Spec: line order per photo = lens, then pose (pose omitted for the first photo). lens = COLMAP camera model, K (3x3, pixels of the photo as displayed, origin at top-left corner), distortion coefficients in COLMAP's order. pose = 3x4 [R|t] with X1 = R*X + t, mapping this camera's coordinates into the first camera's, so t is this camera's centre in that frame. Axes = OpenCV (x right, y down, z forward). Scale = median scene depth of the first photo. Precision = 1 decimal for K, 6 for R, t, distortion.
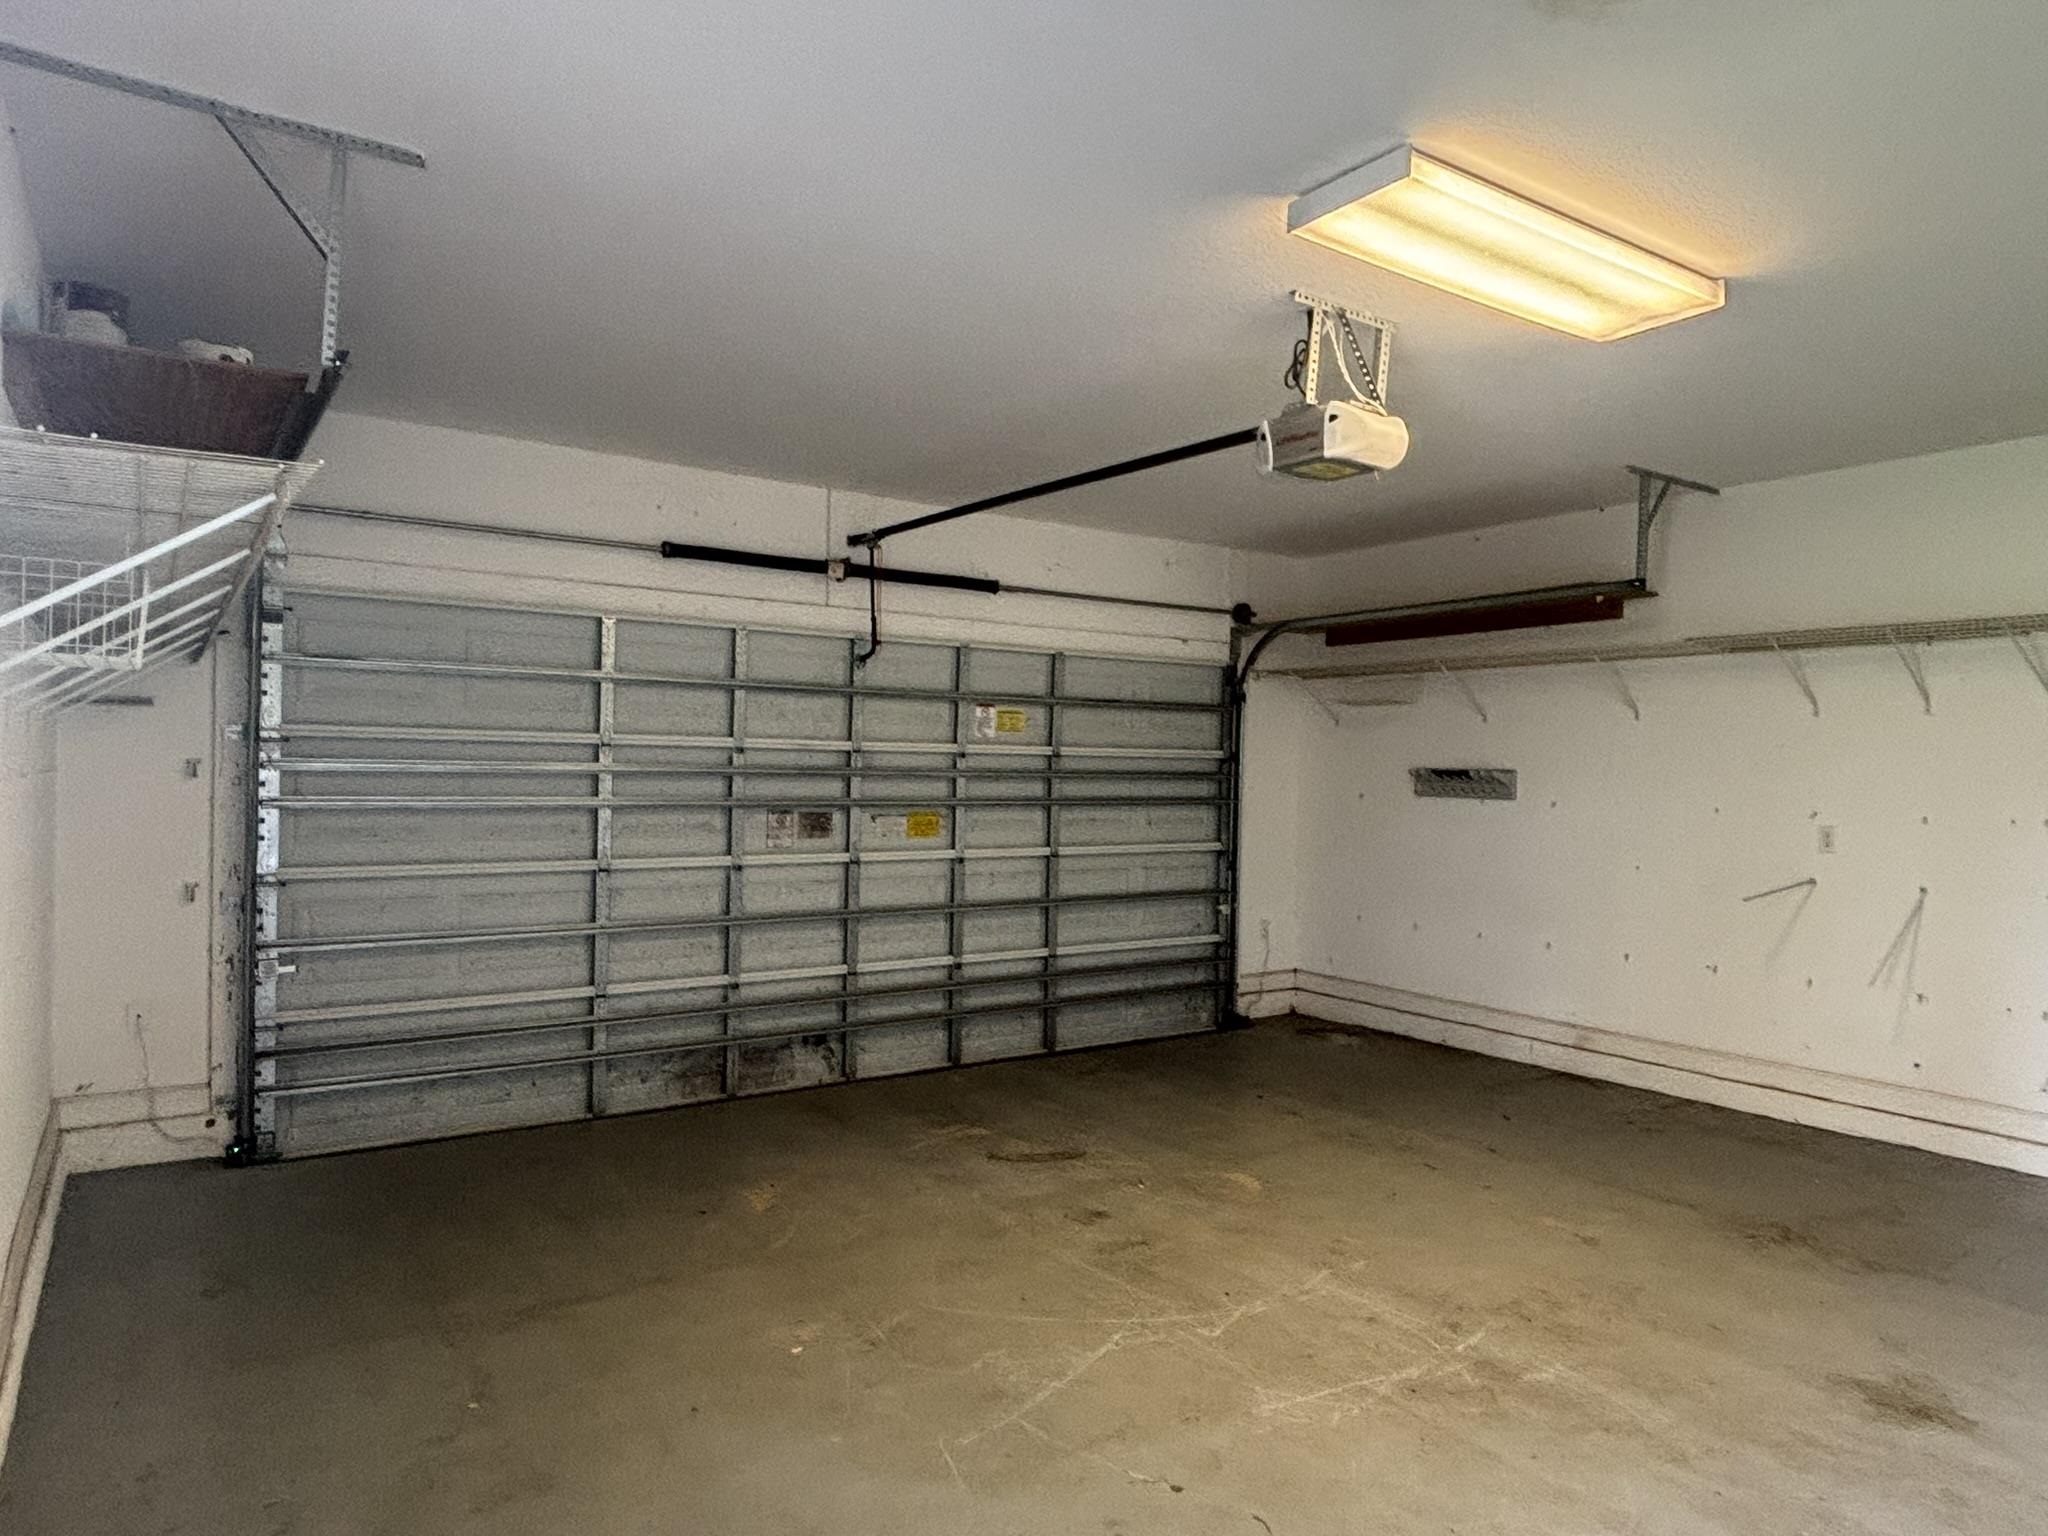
lens RADIAL K [[1256.8, 0, 1024.0], [0, 1256.8, 768.0], [0, 0, 1]] dist [0.075713, -0.077940]
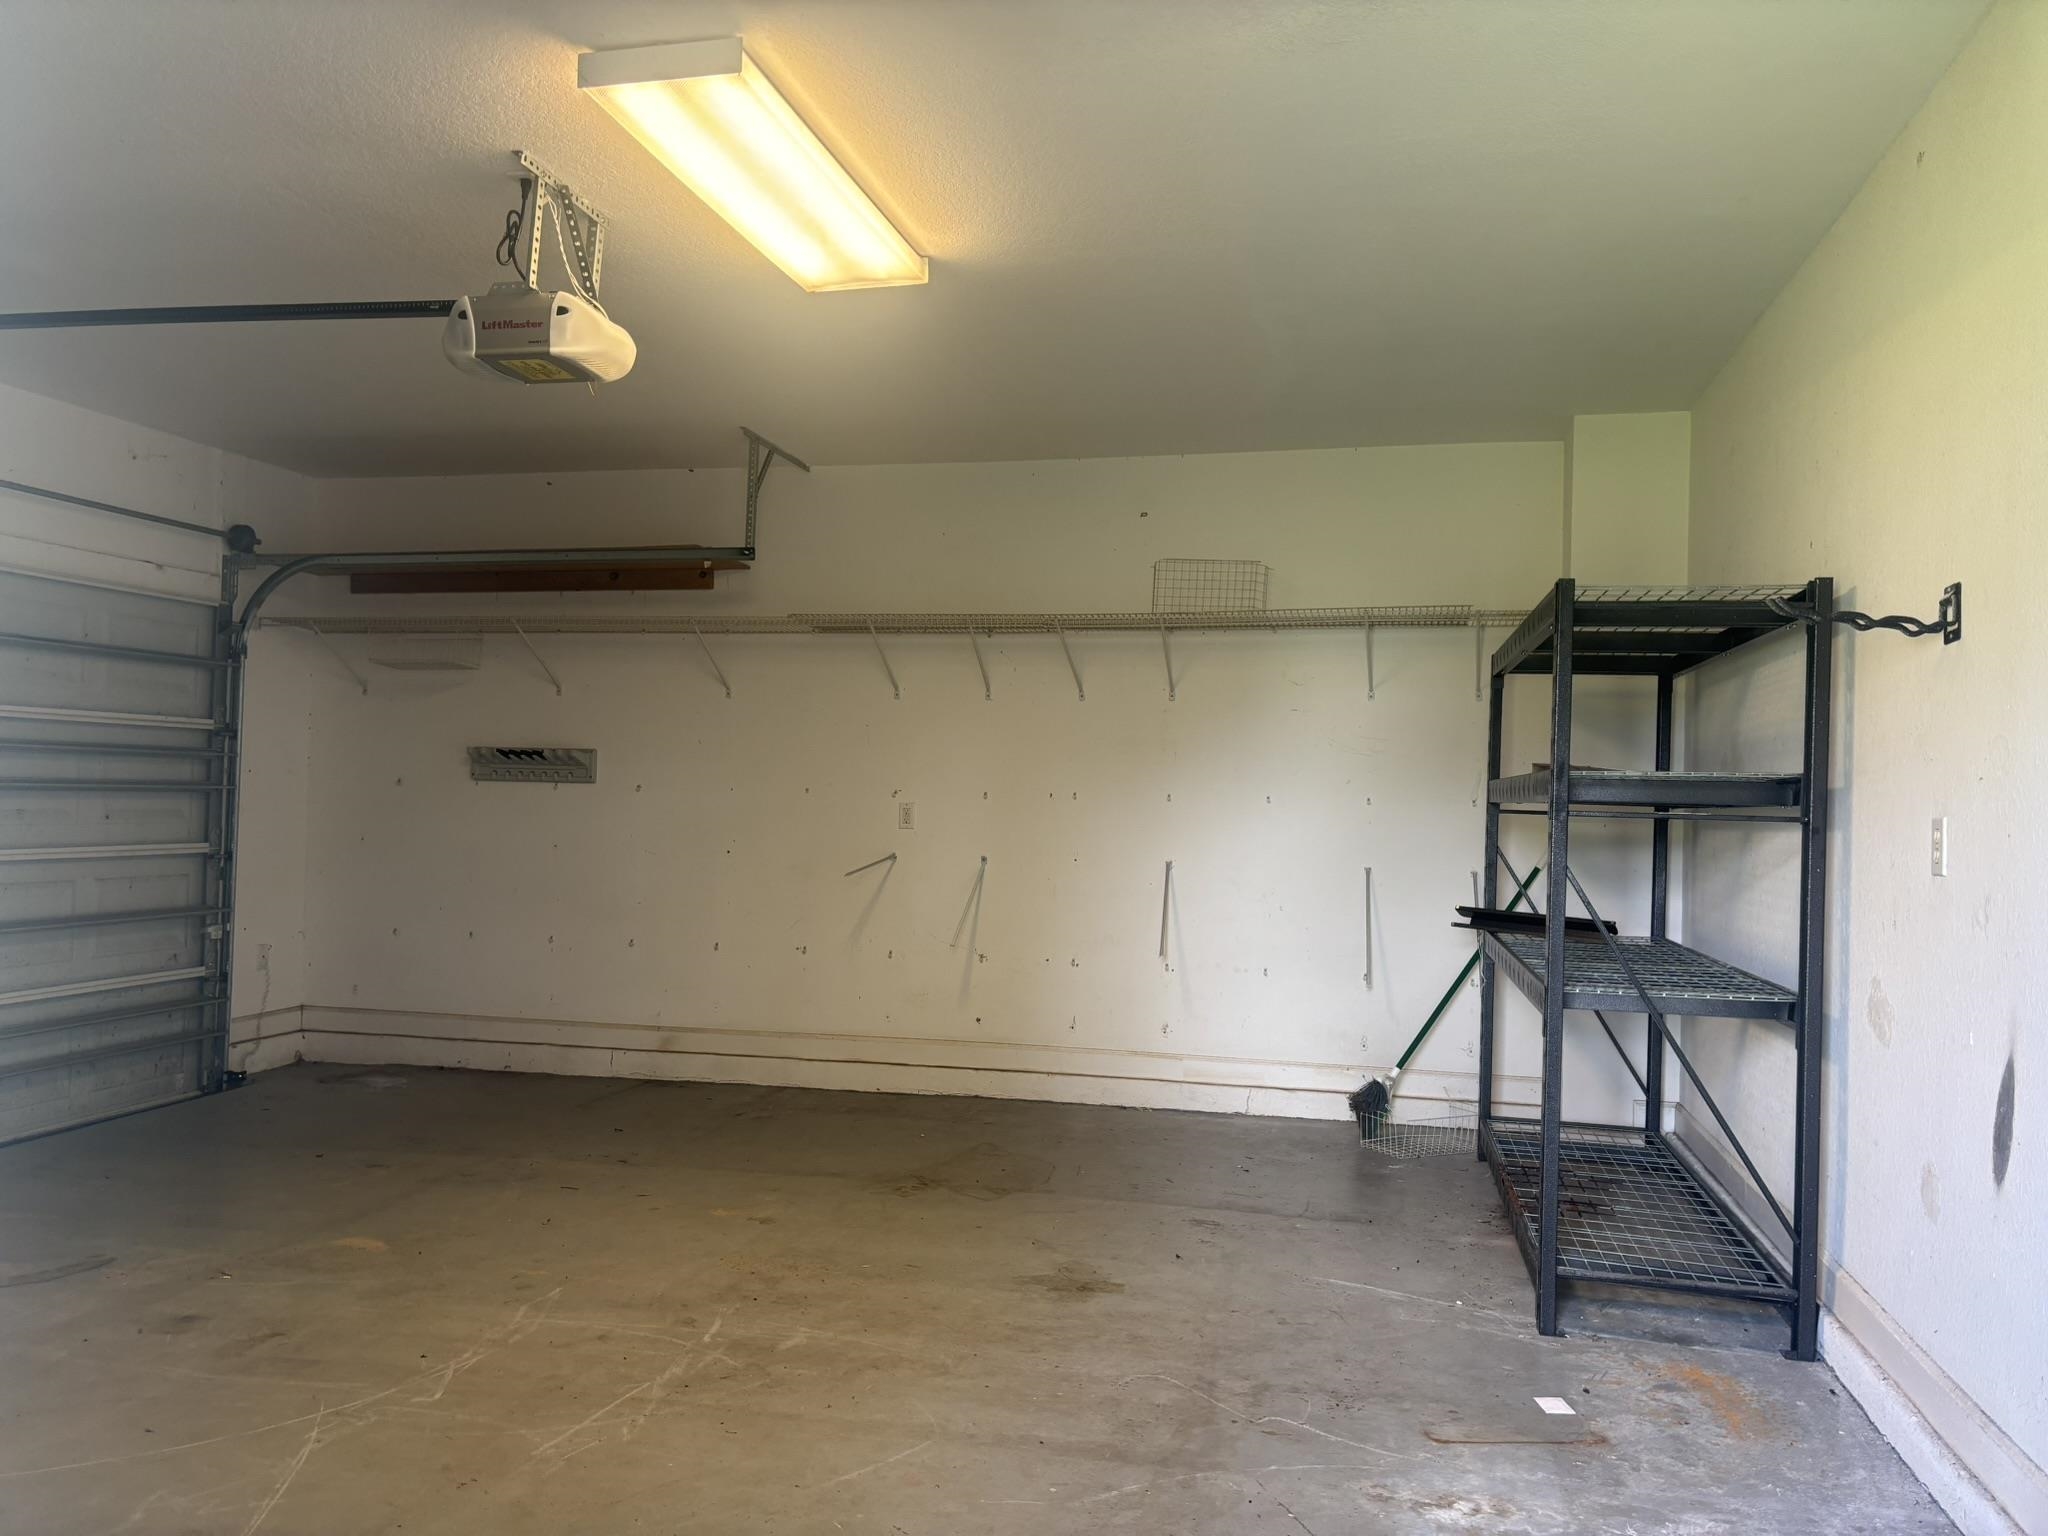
lens RADIAL K [[1517.0, 0, 1024.0], [0, 1517.0, 768.0], [0, 0, 1]] dist [0.021827, -0.001391]
pose [[0.748418, 0.011456, 0.663128, -0.100821], [-0.010304, 0.999931, -0.005646, 0.018626], [-0.663147, -0.002607, 0.748485, 0.007014]]
